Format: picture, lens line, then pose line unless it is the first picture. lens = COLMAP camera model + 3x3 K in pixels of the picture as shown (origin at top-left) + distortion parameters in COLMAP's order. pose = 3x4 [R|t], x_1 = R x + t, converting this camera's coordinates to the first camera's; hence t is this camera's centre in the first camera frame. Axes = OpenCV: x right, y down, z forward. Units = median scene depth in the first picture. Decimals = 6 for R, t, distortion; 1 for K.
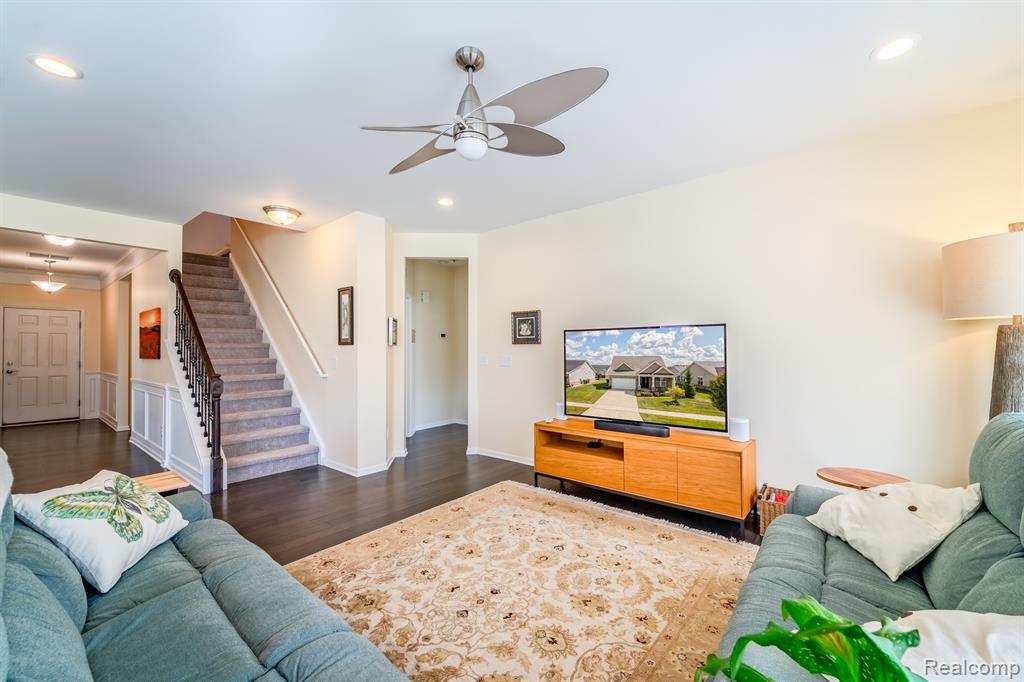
lens RADIAL K [[413.2, 0, 526.7], [0, 413.2, 351.3], [0, 0, 1]] dist [0.003456, -0.001614]
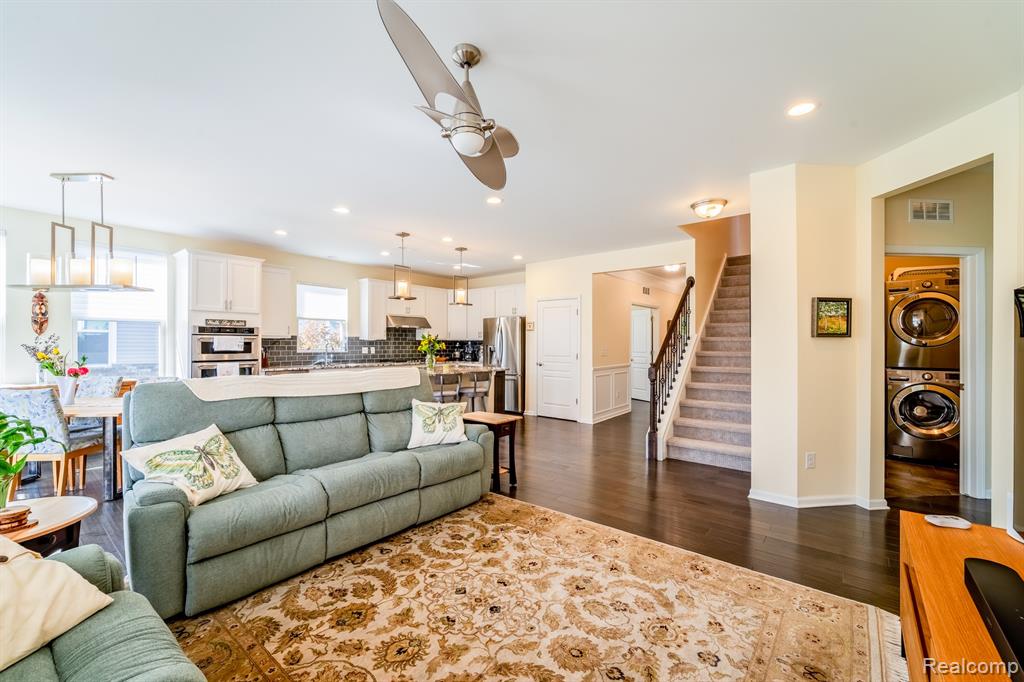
lens RADIAL K [[413.2, 0, 507.4], [0, 413.2, 344.7], [0, 0, 1]] dist [0.003456, -0.001614]
pose [[-0.012796, 0.008337, -0.999883, 0.559821], [-0.006557, 0.999943, 0.008422, -0.005865], [0.999897, 0.006664, -0.012741, 0.699850]]
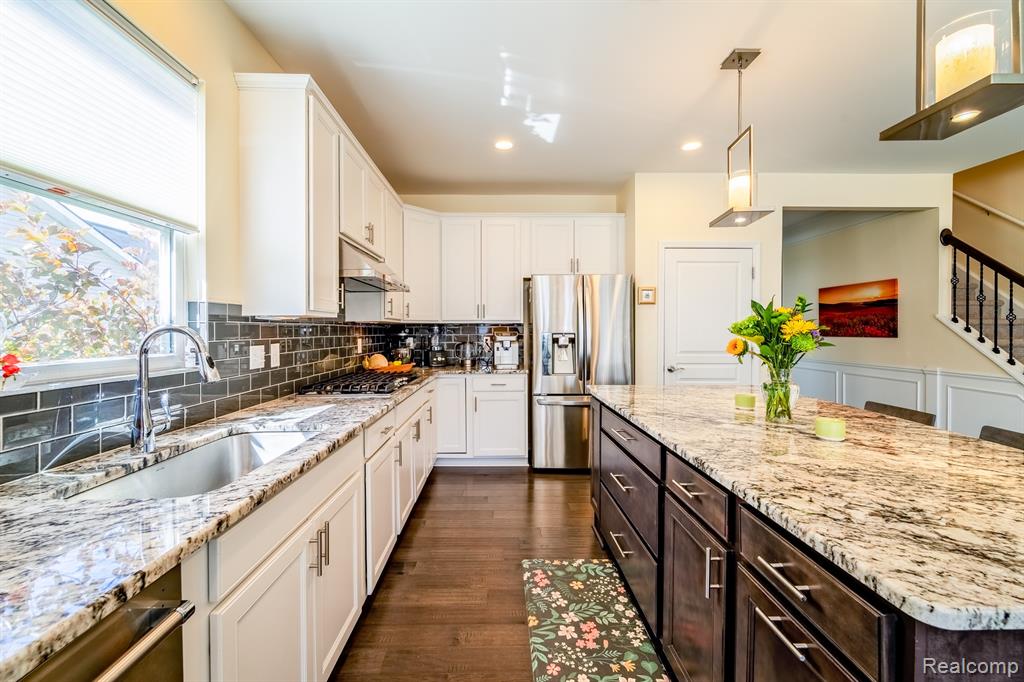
lens RADIAL K [[413.2, 0, 506.7], [0, 413.2, 333.2], [0, 0, 1]] dist [0.003456, -0.001614]
pose [[0.636788, 0.008708, -0.770989, -1.112875], [-0.003591, 0.999959, 0.008329, 0.009188], [0.771030, -0.002535, 0.636794, -0.283853]]
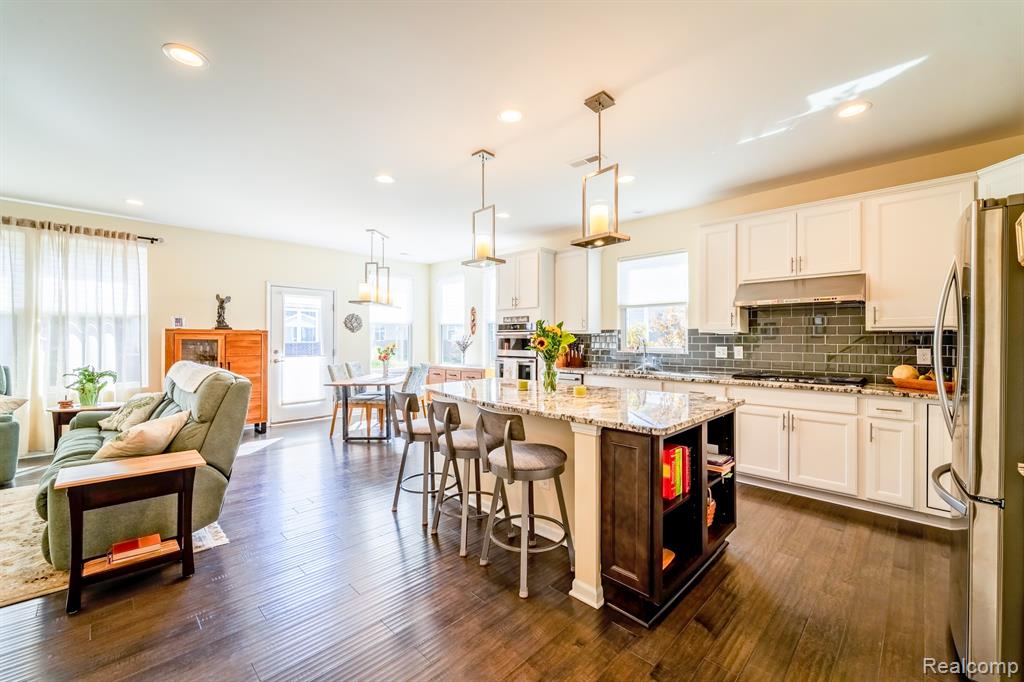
lens RADIAL K [[413.2, 0, 528.5], [0, 413.2, 339.4], [0, 0, 1]] dist [0.003456, -0.001614]
pose [[-0.996297, 0.004665, 0.085847, -1.347862], [0.004874, 0.999986, 0.002216, 0.005441], [-0.085835, 0.002626, -0.996306, 1.254469]]
